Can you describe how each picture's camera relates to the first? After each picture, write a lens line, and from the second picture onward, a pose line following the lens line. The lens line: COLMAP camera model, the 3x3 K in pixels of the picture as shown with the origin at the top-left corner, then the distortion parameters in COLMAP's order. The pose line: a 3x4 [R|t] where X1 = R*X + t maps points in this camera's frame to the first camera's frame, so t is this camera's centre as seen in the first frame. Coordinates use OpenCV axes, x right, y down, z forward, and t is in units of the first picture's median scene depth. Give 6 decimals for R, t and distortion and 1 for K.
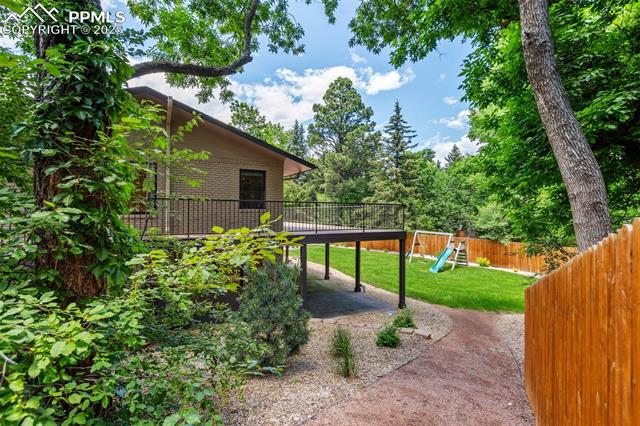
lens RADIAL K [[295.4, 0, 320.0], [0, 295.4, 213.0], [0, 0, 1]] dist [-0.000614, 0.000254]
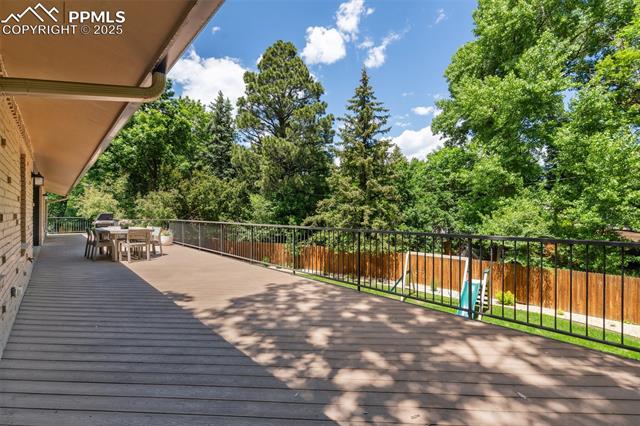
lens RADIAL K [[295.4, 0, 320.0], [0, 295.4, 213.0], [0, 0, 1]] dist [-0.000614, 0.000254]
pose [[0.974521, -0.004788, 0.224245, -0.006050], [0.005145, 0.999986, -0.001007, -0.017080], [-0.224237, 0.002135, 0.974532, 0.254267]]
